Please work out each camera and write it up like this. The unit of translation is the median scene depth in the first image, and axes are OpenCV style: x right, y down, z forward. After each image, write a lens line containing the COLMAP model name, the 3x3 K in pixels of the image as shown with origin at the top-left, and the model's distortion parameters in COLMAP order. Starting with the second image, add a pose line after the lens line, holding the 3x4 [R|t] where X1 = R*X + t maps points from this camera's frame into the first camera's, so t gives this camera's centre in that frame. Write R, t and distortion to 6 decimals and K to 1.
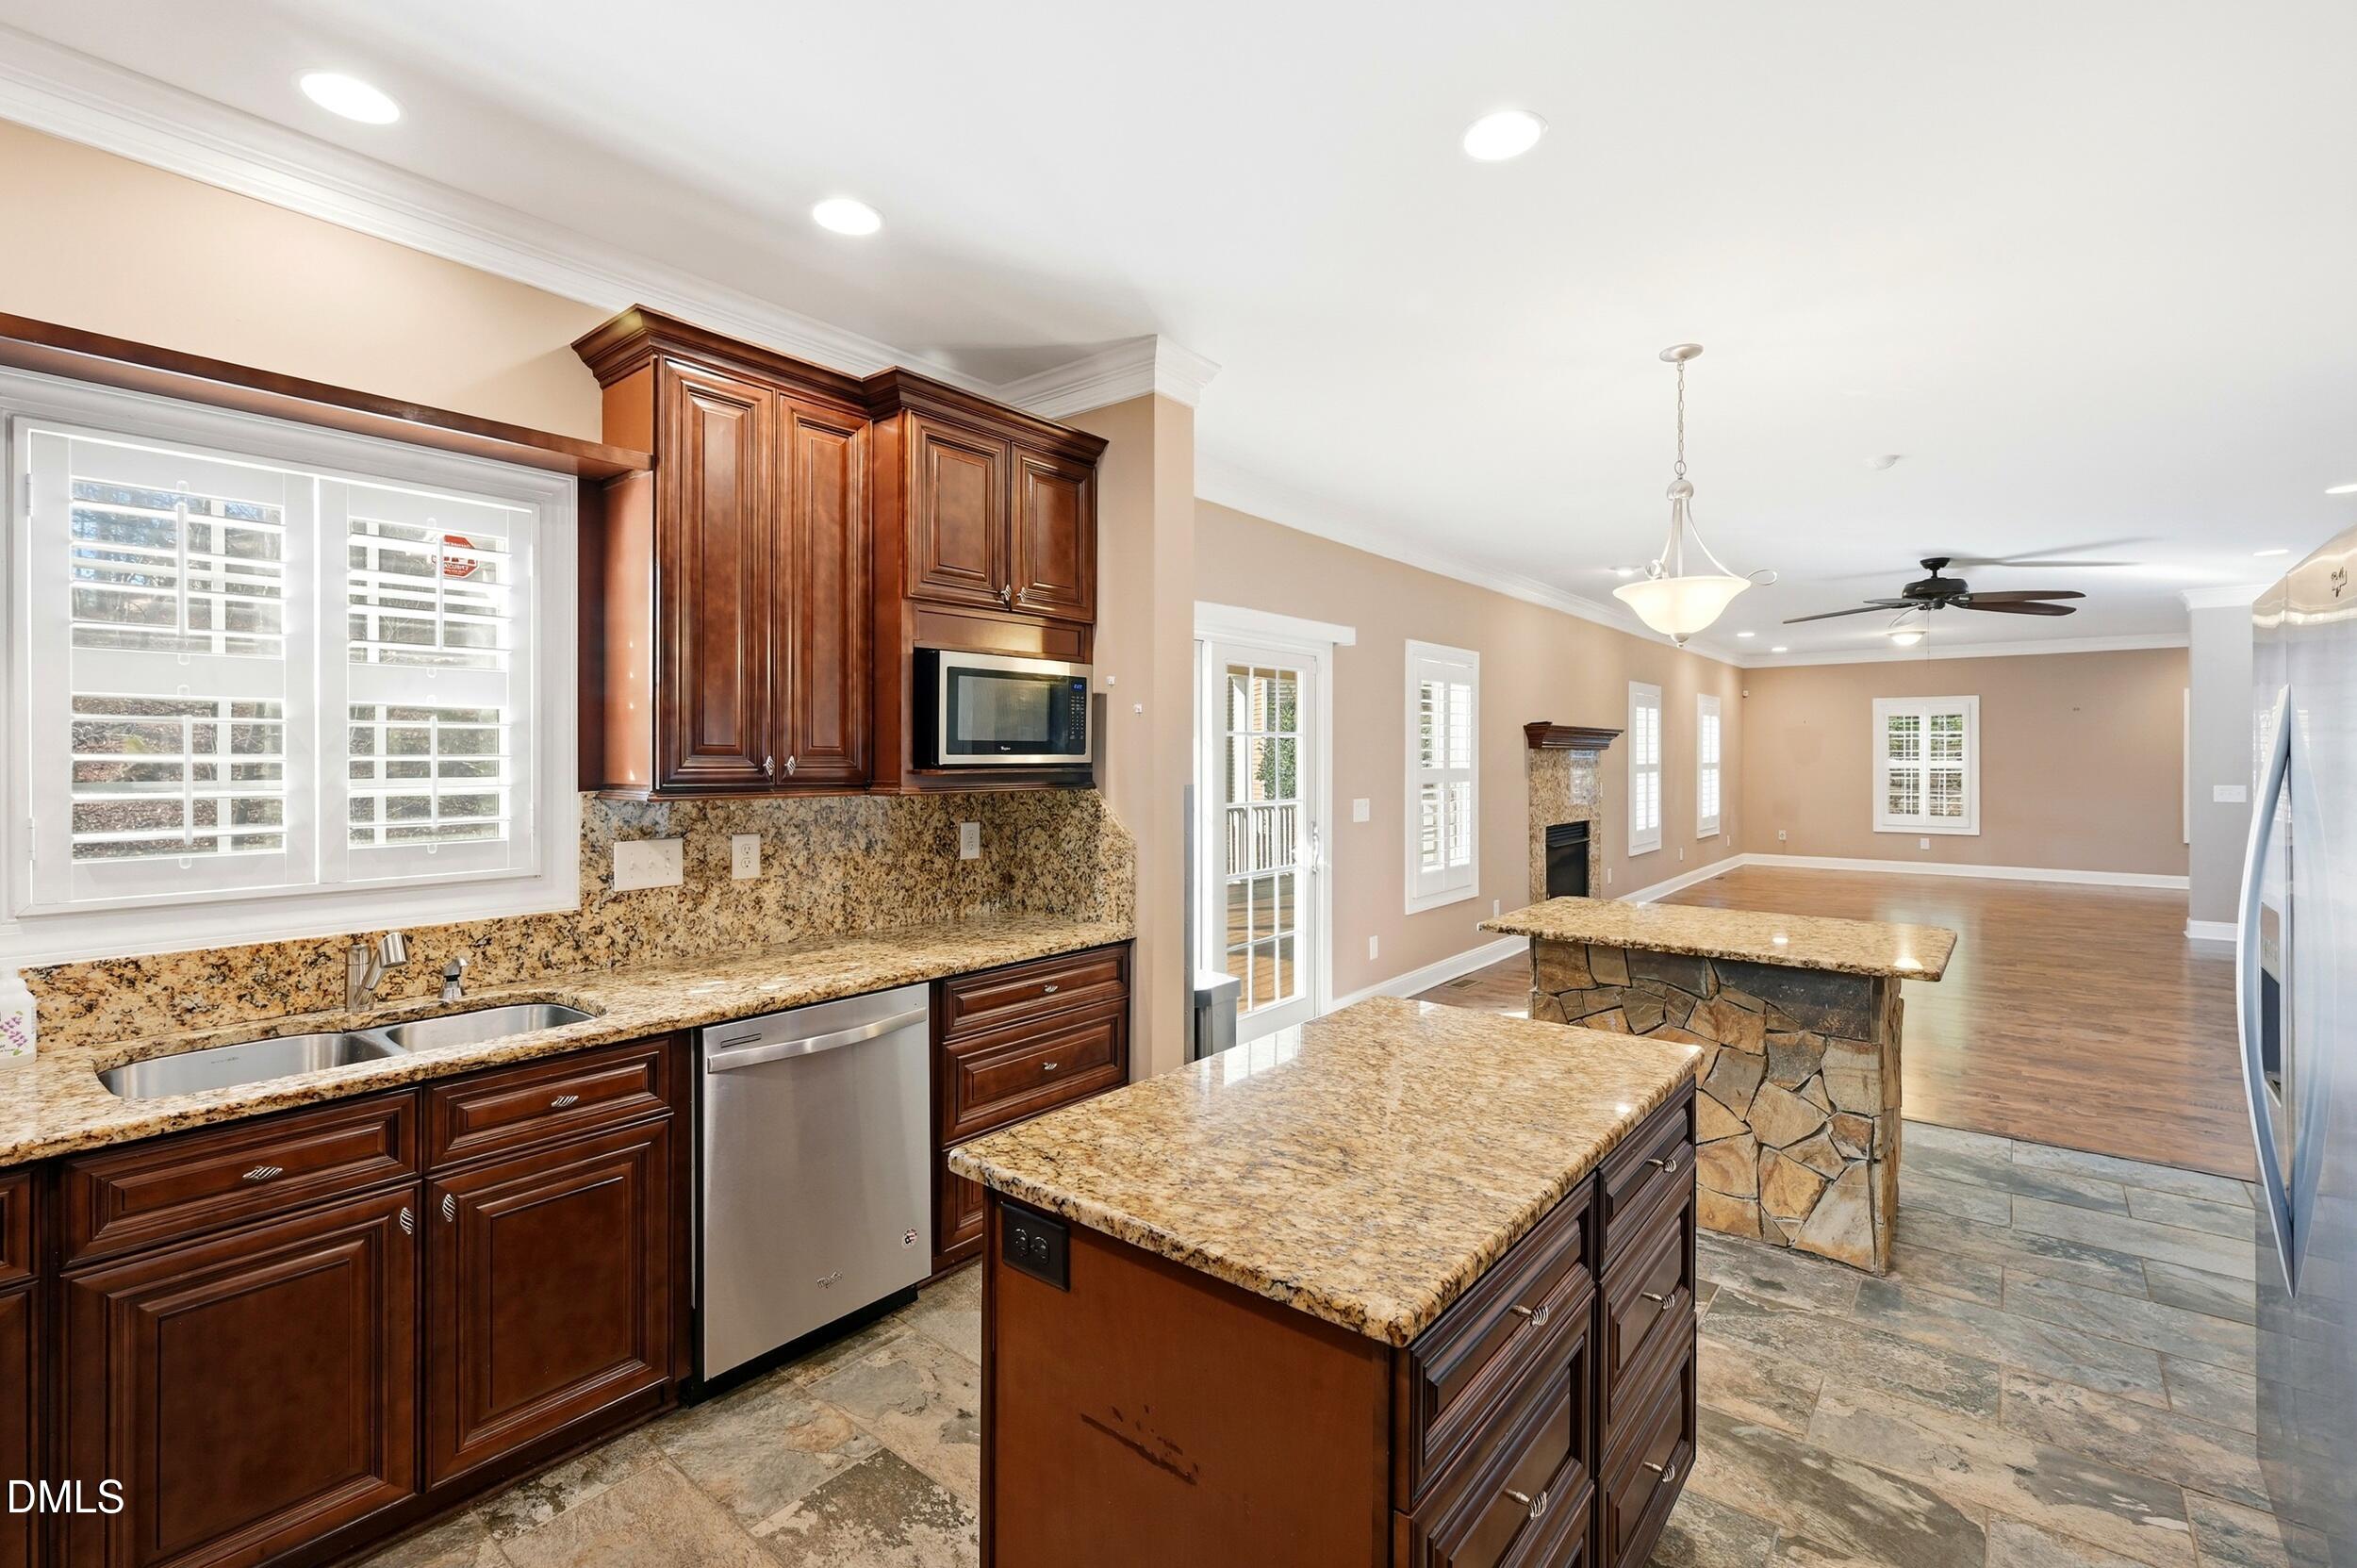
lens RADIAL K [[1028.4, 0, 1198.7], [0, 1028.4, 753.9], [0, 0, 1]] dist [0.011742, 0.000263]
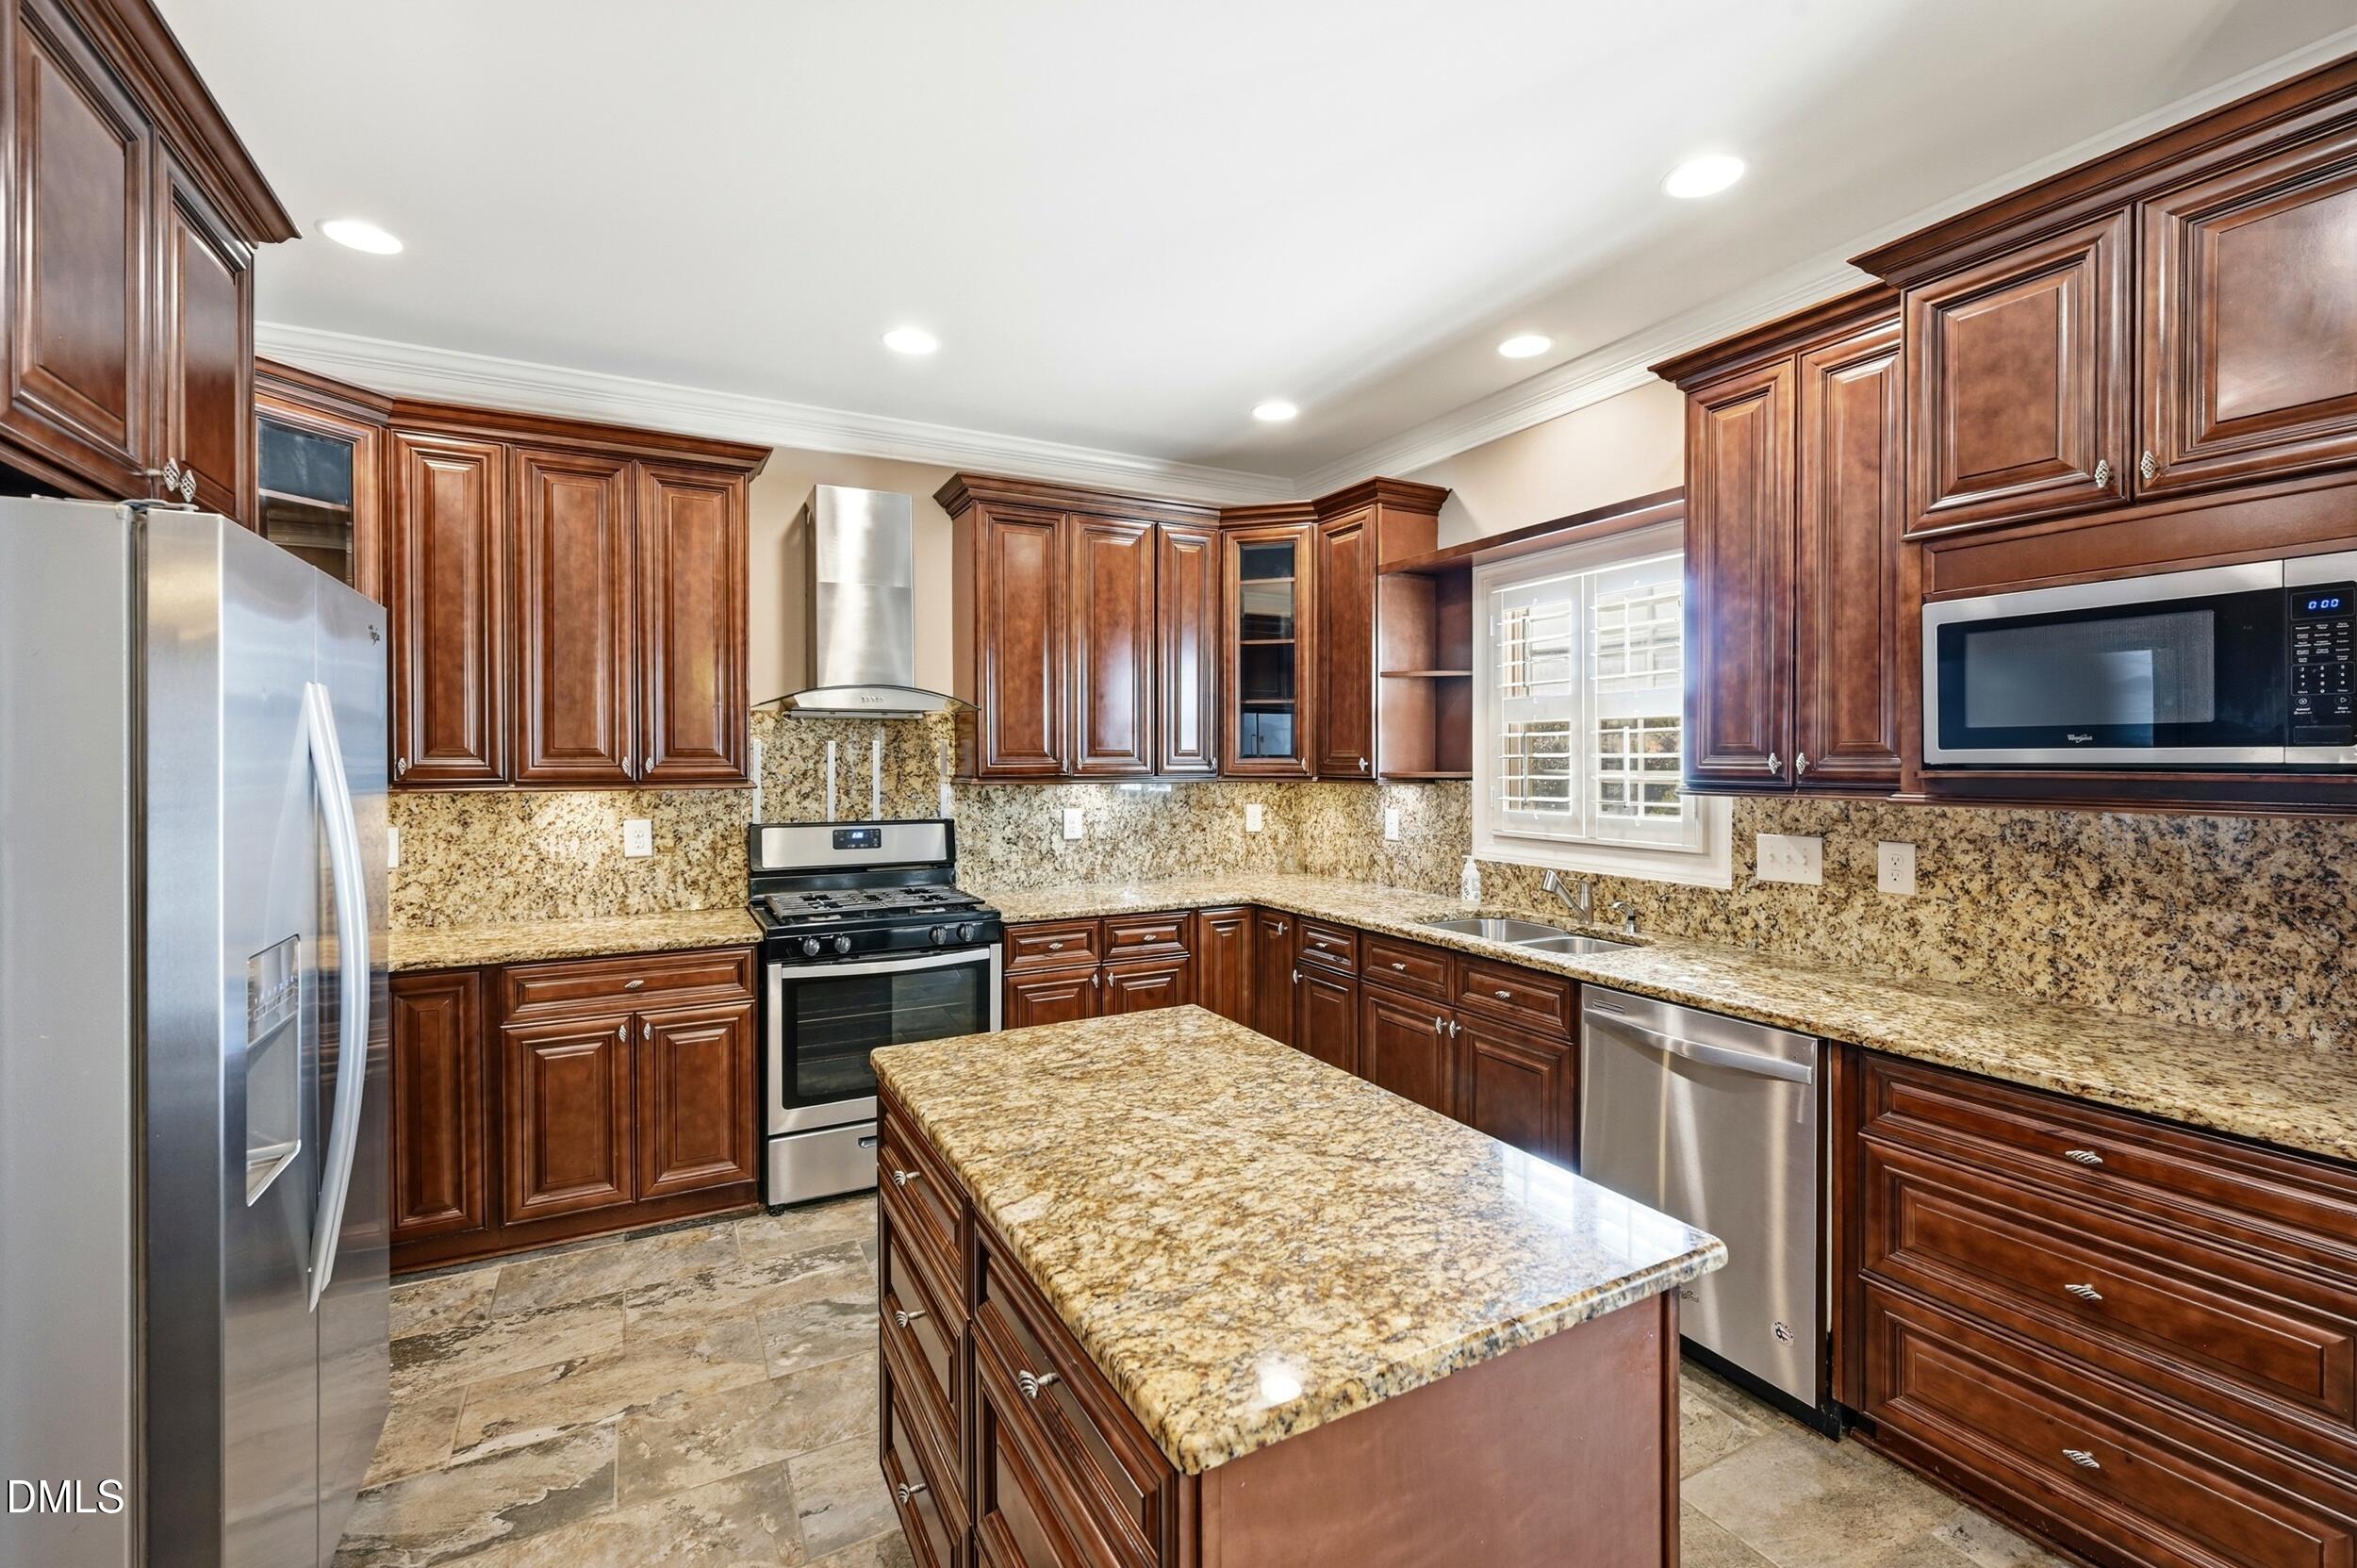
lens RADIAL K [[1028.4, 0, 1198.7], [0, 1028.4, 753.9], [0, 0, 1]] dist [0.011742, 0.000263]
pose [[-0.390769, -0.005078, -0.920475, 0.666332], [0.006382, 0.999946, -0.008226, 0.006999], [0.920467, -0.009089, -0.390715, 0.893035]]
